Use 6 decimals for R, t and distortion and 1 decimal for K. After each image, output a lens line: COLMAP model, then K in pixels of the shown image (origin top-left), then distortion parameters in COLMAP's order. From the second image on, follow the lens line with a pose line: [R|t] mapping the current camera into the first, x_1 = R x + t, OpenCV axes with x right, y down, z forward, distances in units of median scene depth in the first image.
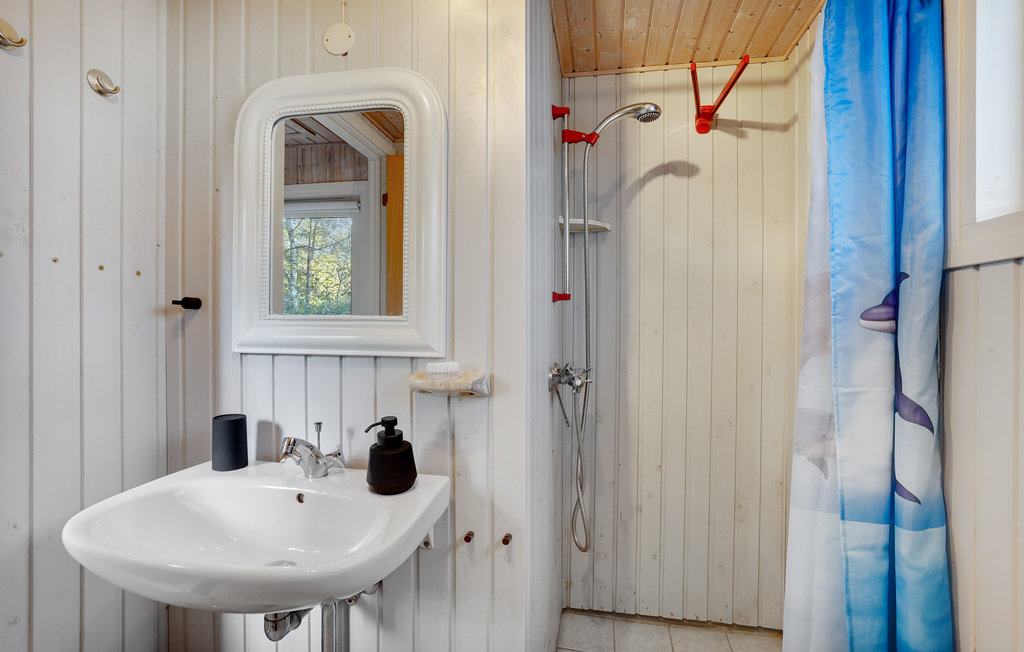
lens RADIAL K [[478.8, 0, 512.0], [0, 478.8, 326.0], [0, 0, 1]] dist [0.013297, 0.000040]
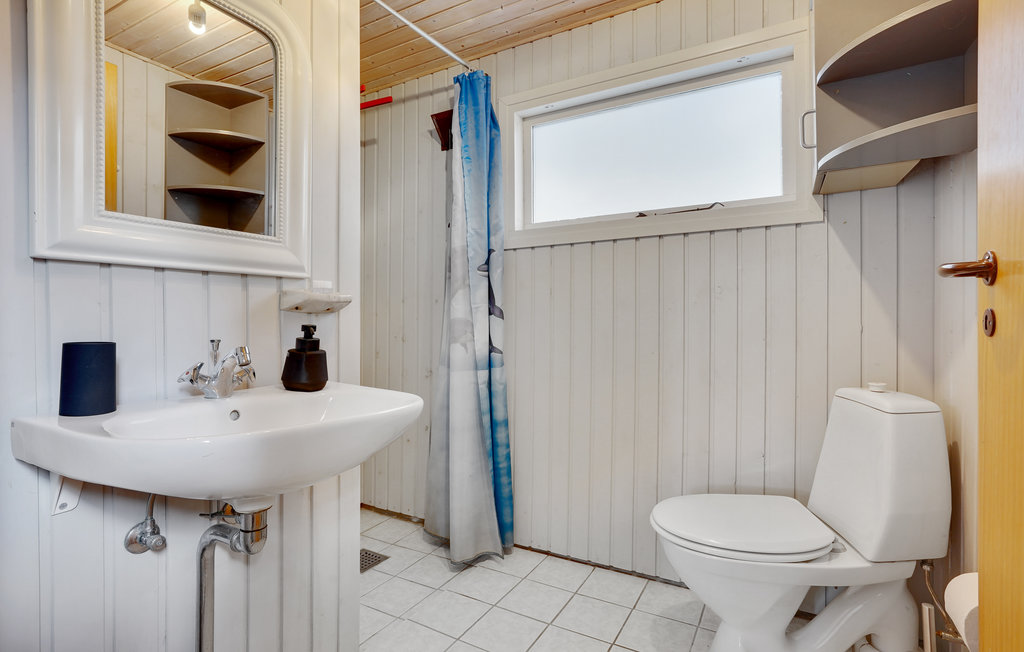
lens RADIAL K [[520.7, 0, 512.0], [0, 520.7, 326.0], [0, 0, 1]] dist [0.000185, 0.000028]
pose [[0.337985, -0.018140, 0.940977, -1.284675], [0.017370, 0.999764, 0.013034, 0.193537], [-0.940991, 0.011939, 0.338221, 0.139741]]
